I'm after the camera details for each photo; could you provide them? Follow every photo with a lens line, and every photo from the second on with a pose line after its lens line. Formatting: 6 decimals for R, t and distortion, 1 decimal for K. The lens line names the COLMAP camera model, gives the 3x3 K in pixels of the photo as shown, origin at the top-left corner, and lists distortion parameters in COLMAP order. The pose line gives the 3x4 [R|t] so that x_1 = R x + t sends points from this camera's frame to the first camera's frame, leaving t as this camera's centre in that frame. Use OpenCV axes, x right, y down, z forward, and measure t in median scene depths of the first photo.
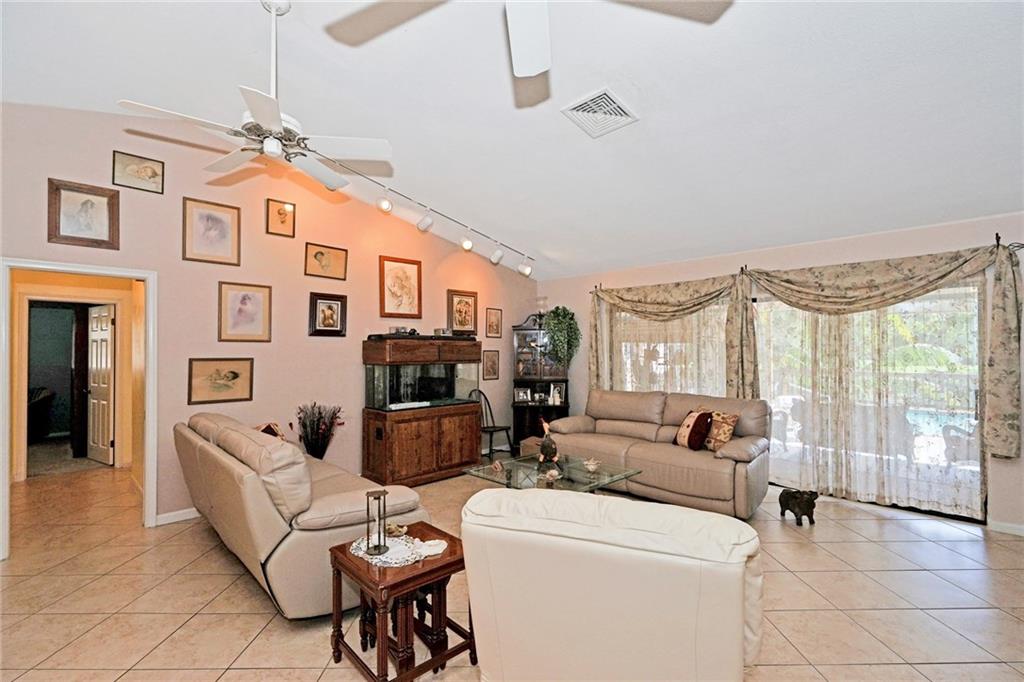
lens RADIAL K [[465.2, 0, 514.7], [0, 465.2, 343.8], [0, 0, 1]] dist [-0.005098, 0.002959]
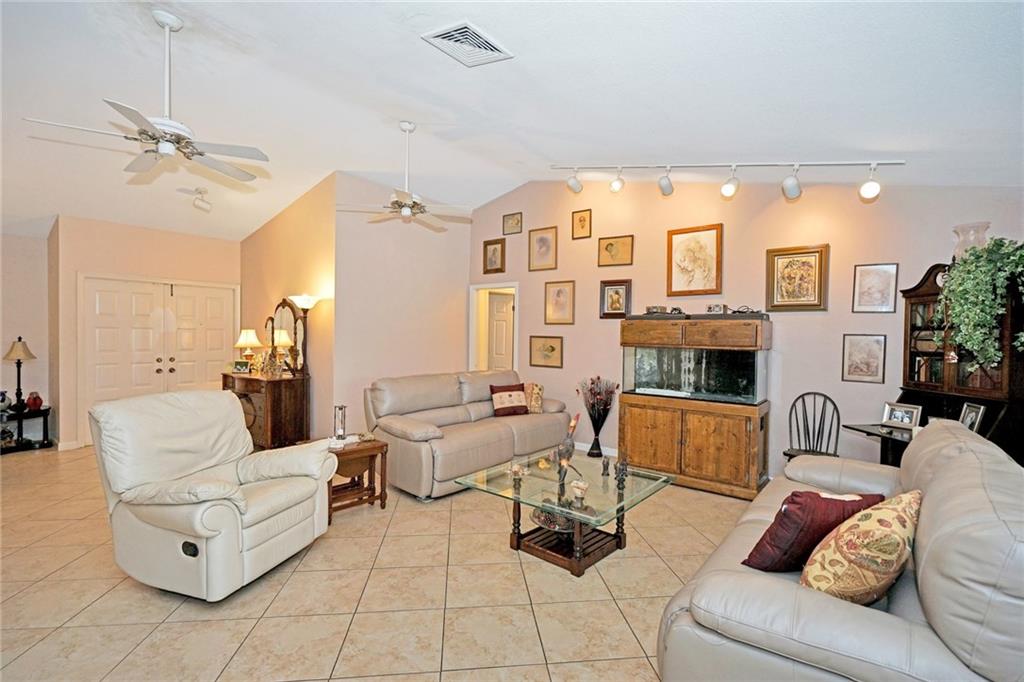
lens RADIAL K [[465.2, 0, 514.1], [0, 465.2, 338.2], [0, 0, 1]] dist [-0.005098, 0.002959]
pose [[0.111214, 0.013593, -0.993704, 0.646467], [-0.000209, 0.999907, 0.013655, 0.014838], [0.993796, -0.001311, 0.111206, 0.618721]]
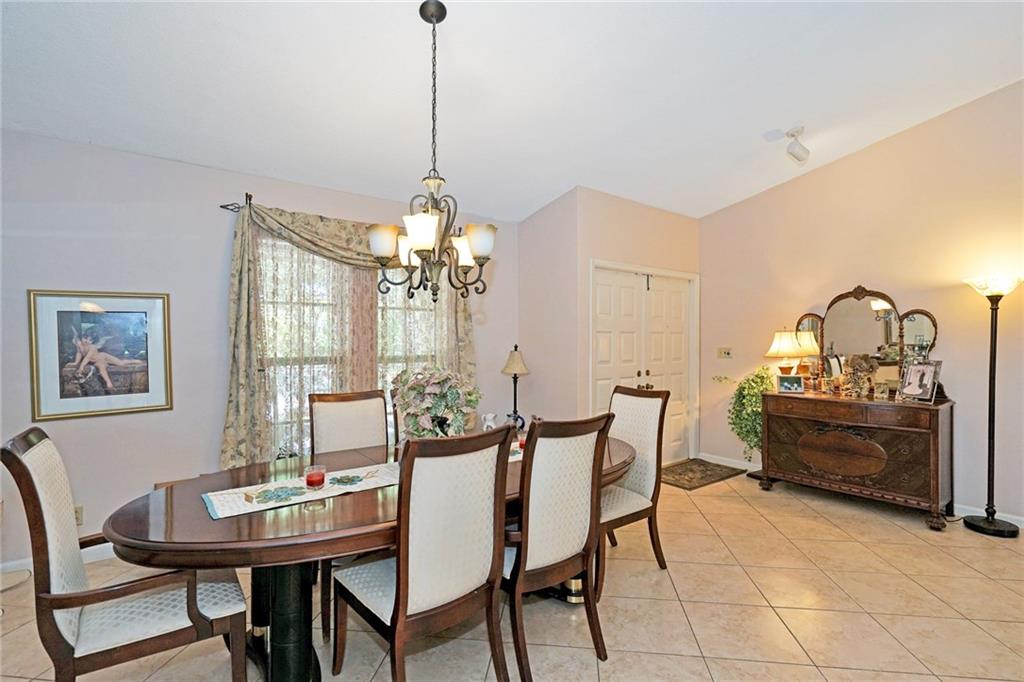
lens RADIAL K [[482.6, 0, 517.8], [0, 482.6, 341.2], [0, 0, 1]] dist [0.003665, -0.000077]
pose [[-0.116081, 0.008366, -0.993205, 0.328868], [0.013623, 0.999884, 0.006830, 0.013751], [0.993146, -0.012737, -0.116181, -0.298338]]
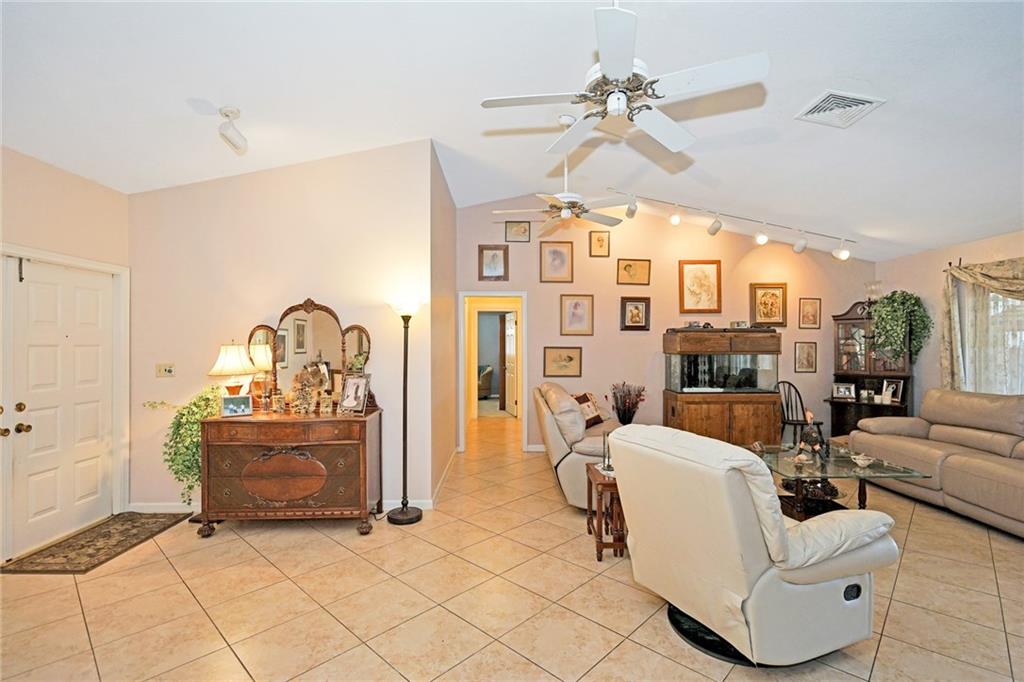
lens RADIAL K [[465.2, 0, 512.3], [0, 465.2, 342.9], [0, 0, 1]] dist [-0.005098, 0.002959]
pose [[0.723047, 0.002372, -0.690795, 0.224639], [0.007726, 0.999904, 0.011521, 0.000358], [0.690756, -0.013667, 0.722959, -0.143287]]
